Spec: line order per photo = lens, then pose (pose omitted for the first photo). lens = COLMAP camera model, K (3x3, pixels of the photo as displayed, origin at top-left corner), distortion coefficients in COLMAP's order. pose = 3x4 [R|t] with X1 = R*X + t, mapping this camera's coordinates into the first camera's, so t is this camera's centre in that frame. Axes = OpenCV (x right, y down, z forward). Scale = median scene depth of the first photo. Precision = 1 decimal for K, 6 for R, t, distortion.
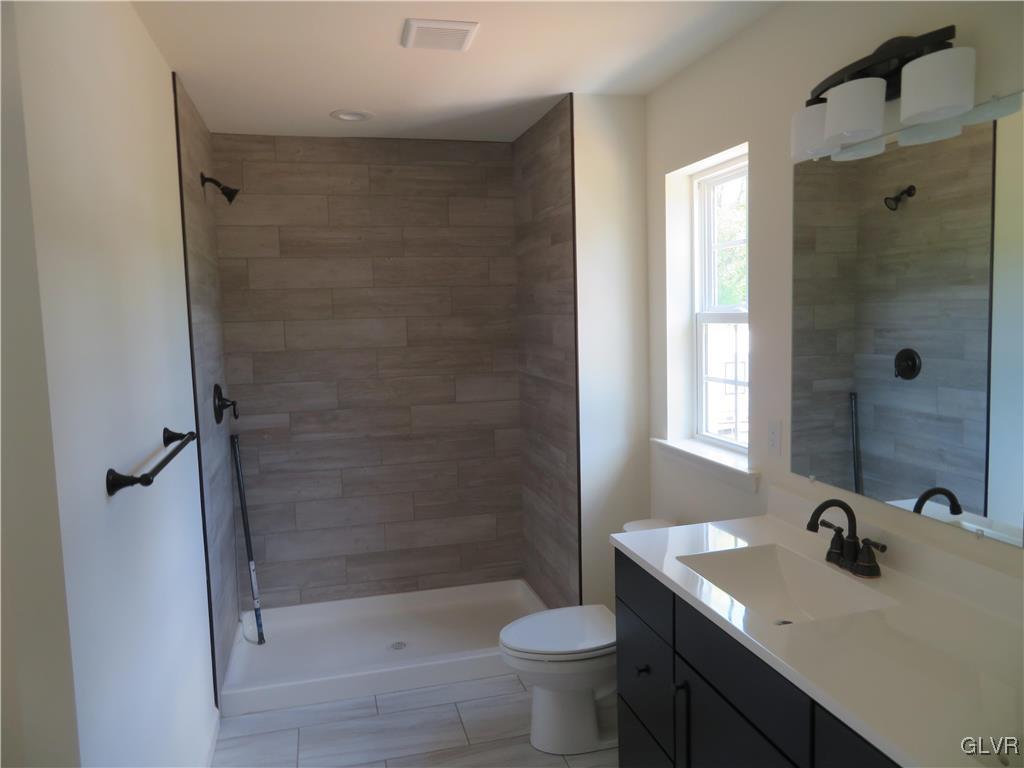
lens RADIAL K [[732.7, 0, 512.0], [0, 732.7, 384.0], [0, 0, 1]] dist [-0.007863, 0.002502]
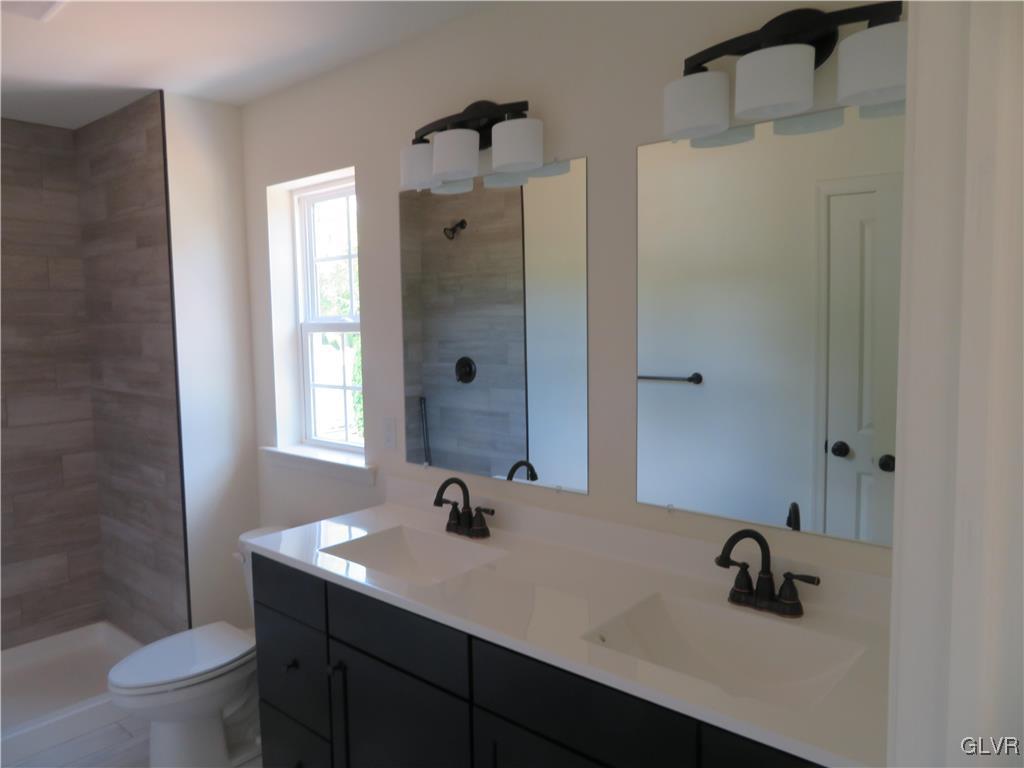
lens RADIAL K [[732.7, 0, 512.0], [0, 732.7, 384.0], [0, 0, 1]] dist [-0.007863, 0.002502]
pose [[0.827542, -0.032871, 0.560441, -0.085096], [0.045601, 0.998921, -0.008745, 0.012378], [-0.559549, 0.032794, 0.828148, -0.026603]]
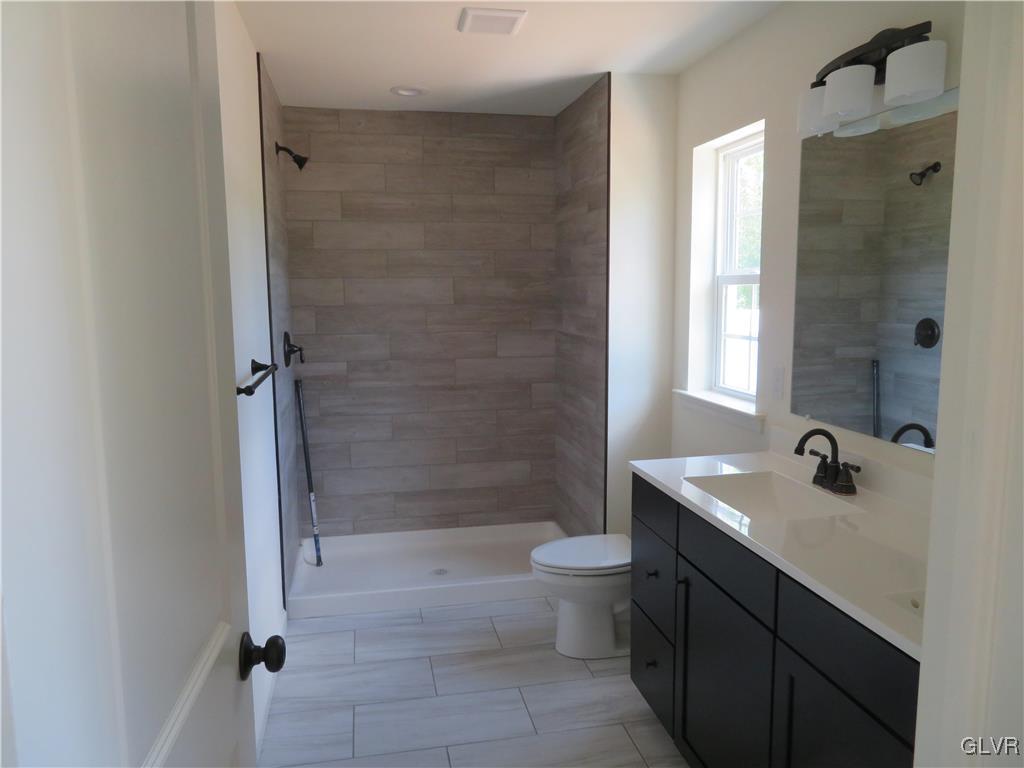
lens RADIAL K [[732.7, 0, 512.0], [0, 732.7, 384.0], [0, 0, 1]] dist [-0.007863, 0.002502]
pose [[0.998255, 0.026879, -0.052569, 0.005500], [-0.025087, 0.999091, 0.034474, 0.034774], [0.053448, -0.033095, 0.998022, -0.115675]]
